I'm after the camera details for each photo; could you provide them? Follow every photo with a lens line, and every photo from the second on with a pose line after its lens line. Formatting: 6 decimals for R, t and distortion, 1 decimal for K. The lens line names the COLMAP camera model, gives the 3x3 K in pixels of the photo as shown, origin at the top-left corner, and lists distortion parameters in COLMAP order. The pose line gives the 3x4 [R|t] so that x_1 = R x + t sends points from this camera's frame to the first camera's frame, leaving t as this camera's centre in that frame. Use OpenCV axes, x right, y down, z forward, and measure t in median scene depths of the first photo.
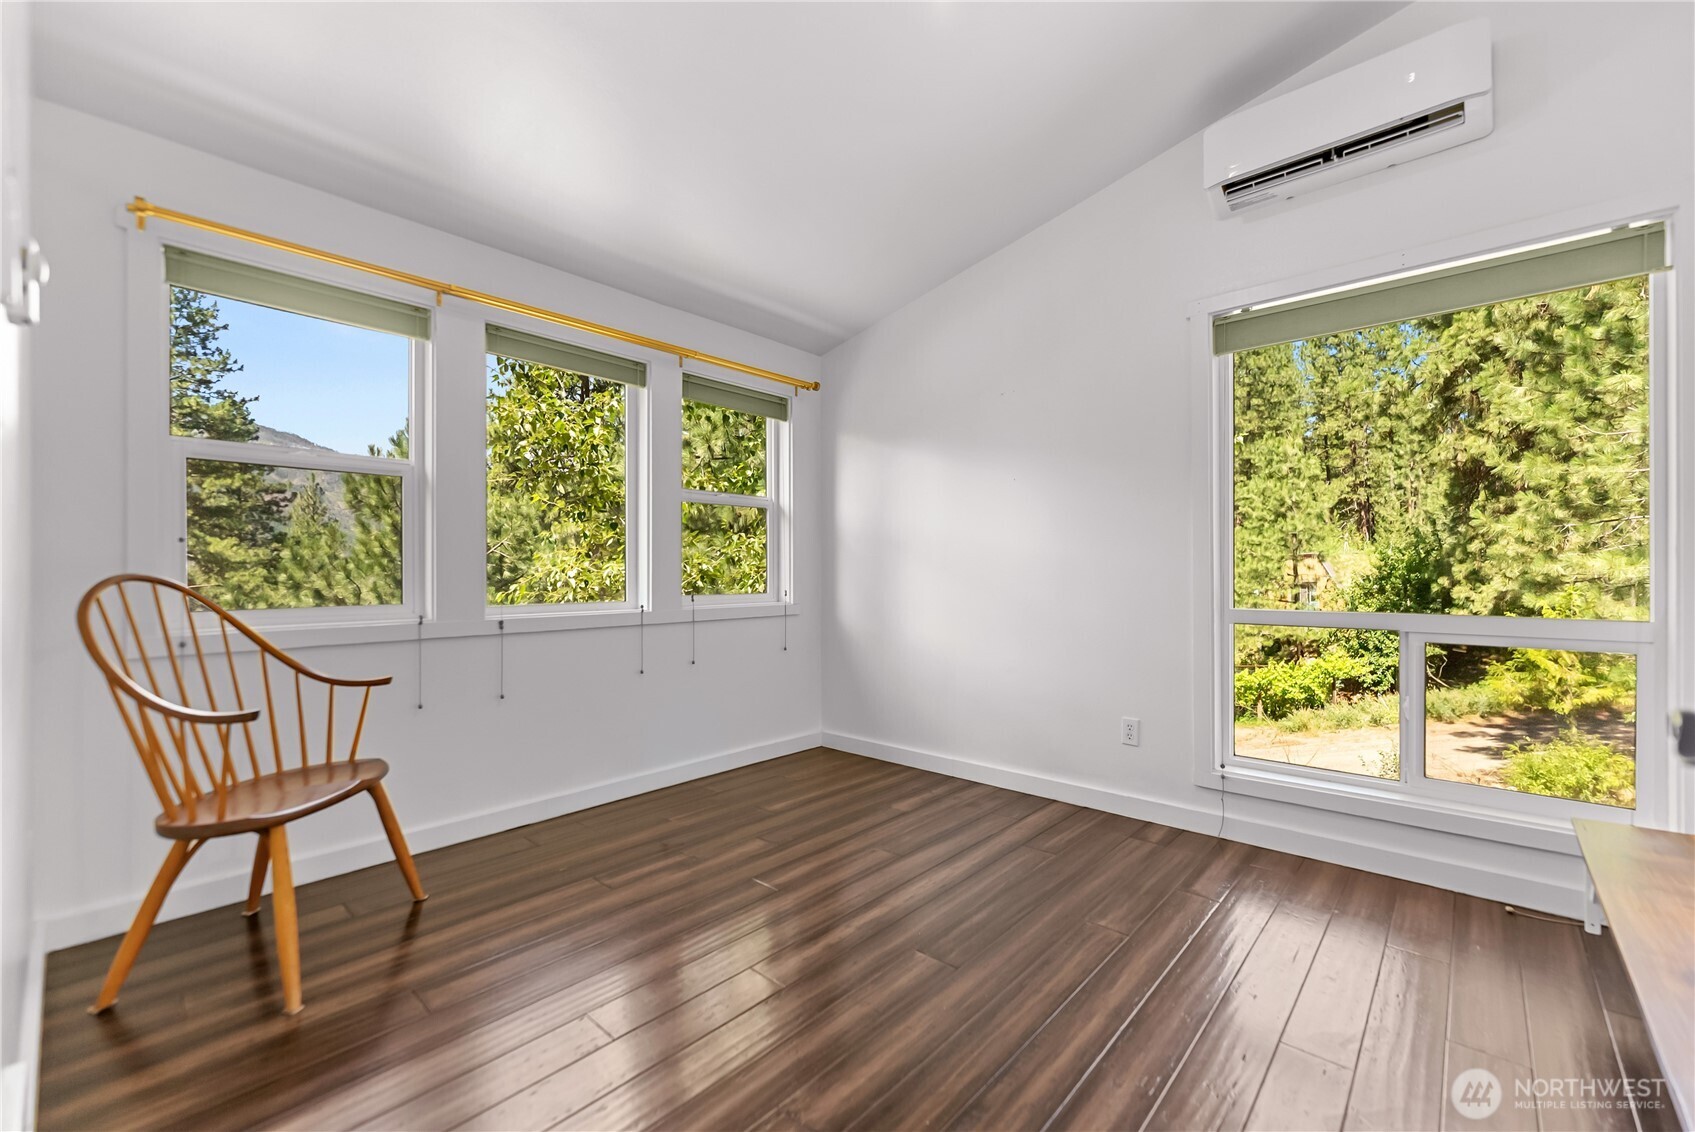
lens RADIAL K [[696.9, 0, 852.0], [0, 696.9, 571.6], [0, 0, 1]] dist [0.000034, 0.000154]
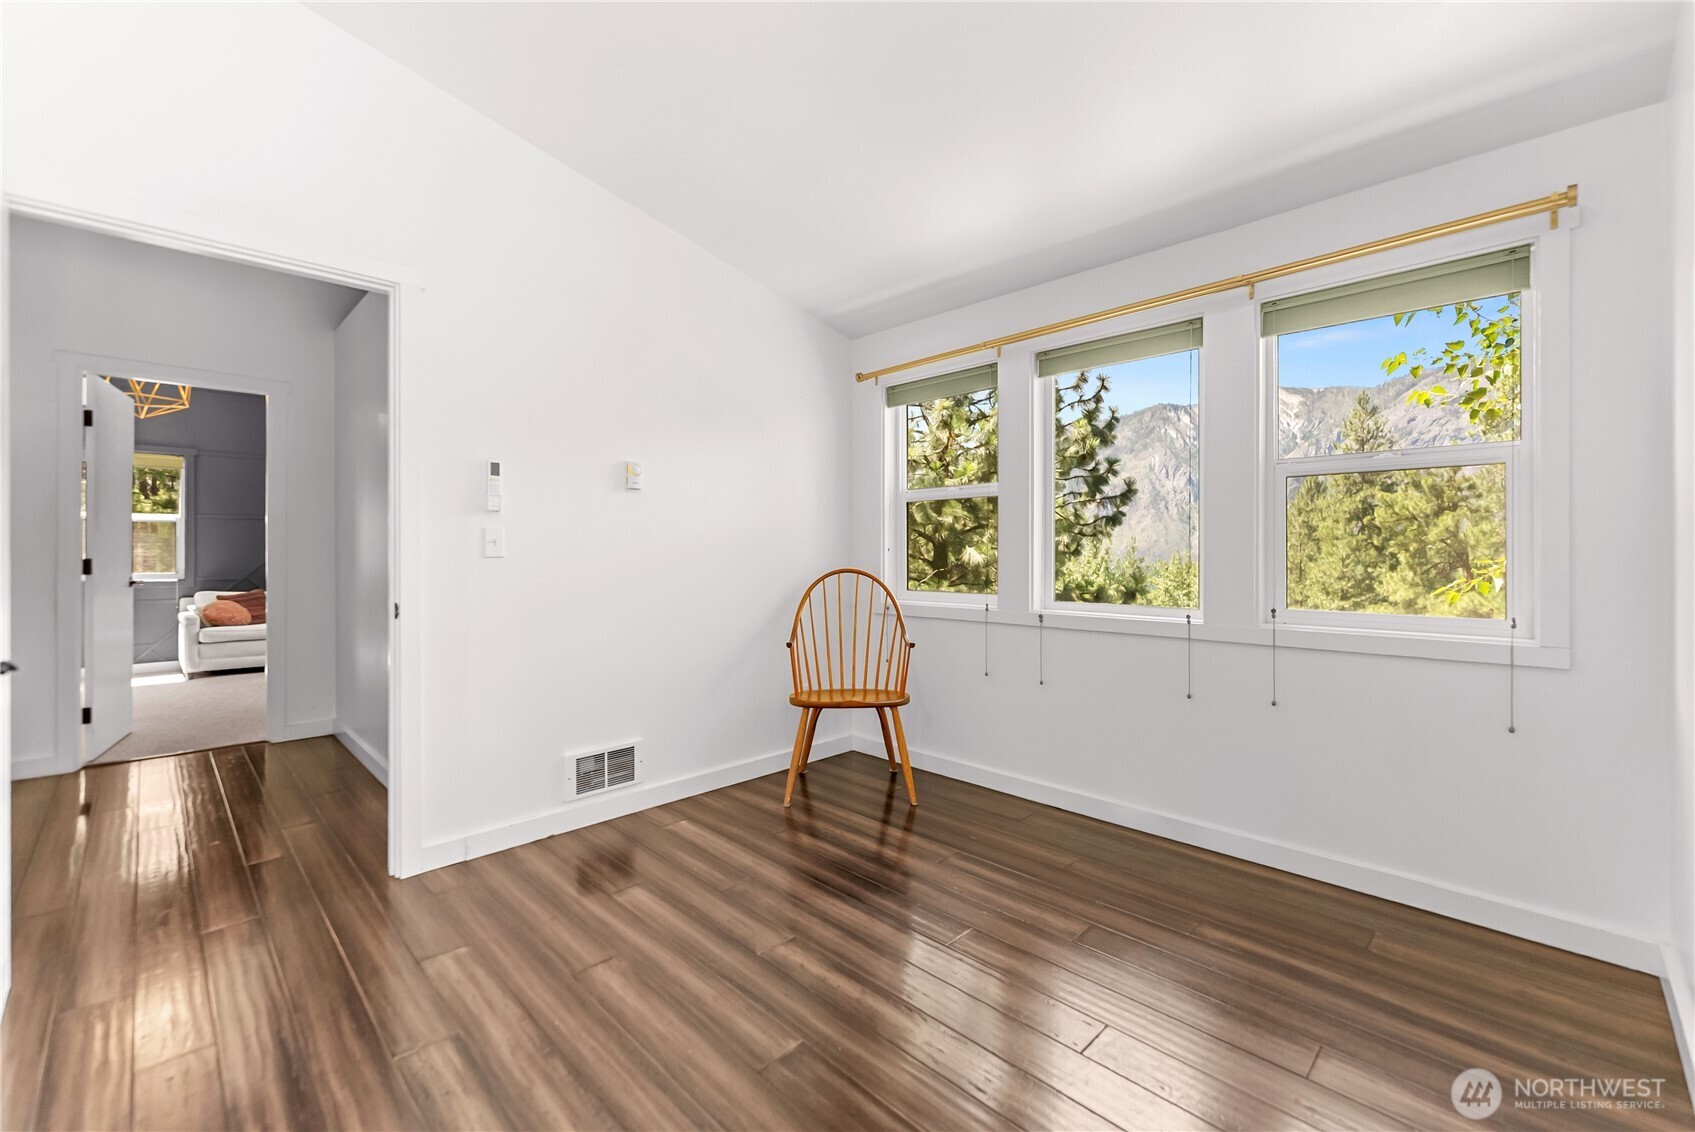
lens RADIAL K [[705.4, 0, 850.2], [0, 705.4, 547.7], [0, 0, 1]] dist [-0.000542, 0.000041]
pose [[-0.047849, -0.002786, -0.998851, 0.658078], [0.003556, 0.999989, -0.002959, -0.035973], [0.998848, -0.003694, -0.047839, 0.767555]]
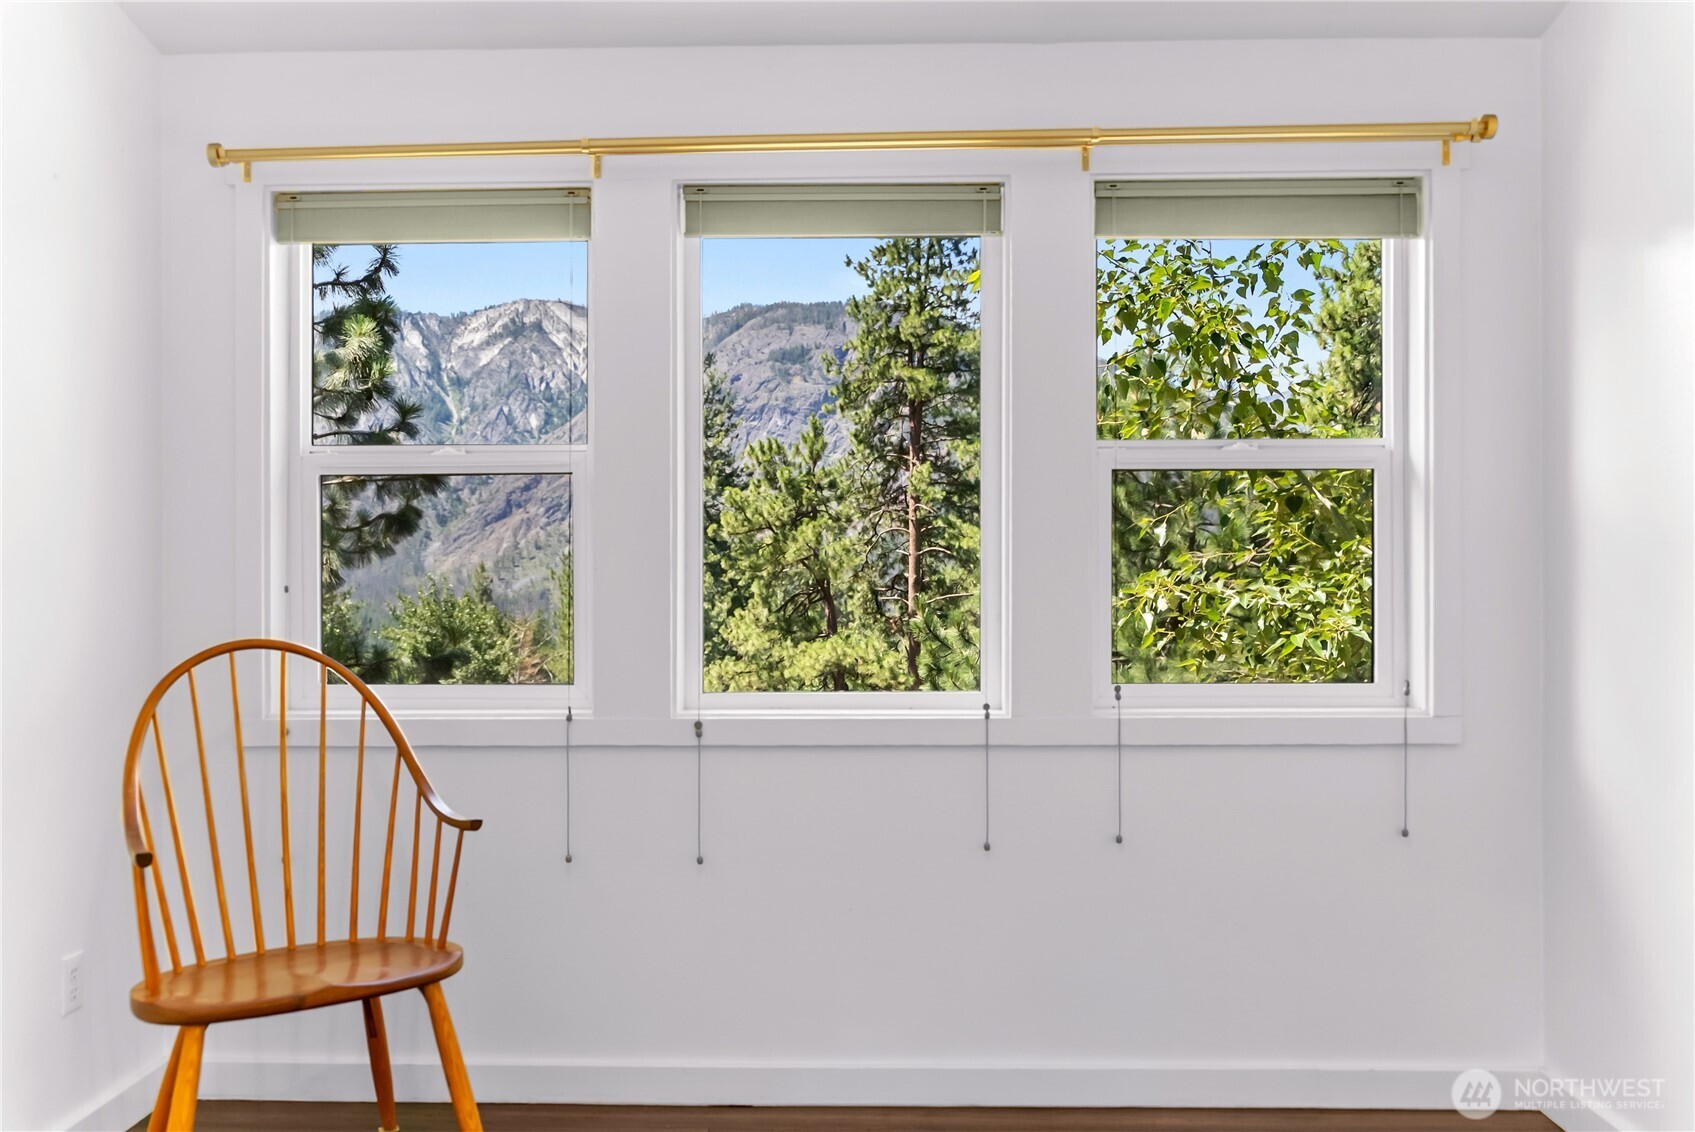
lens RADIAL K [[1355.2, 0, 847.5], [0, 1355.2, 566.0], [0, 0, 1]] dist [-0.003550, 0.000271]
pose [[0.650057, -0.005605, -0.759865, 0.390854], [0.004196, 0.999984, -0.003787, -0.048639], [0.759874, -0.000726, 0.650070, 0.407222]]
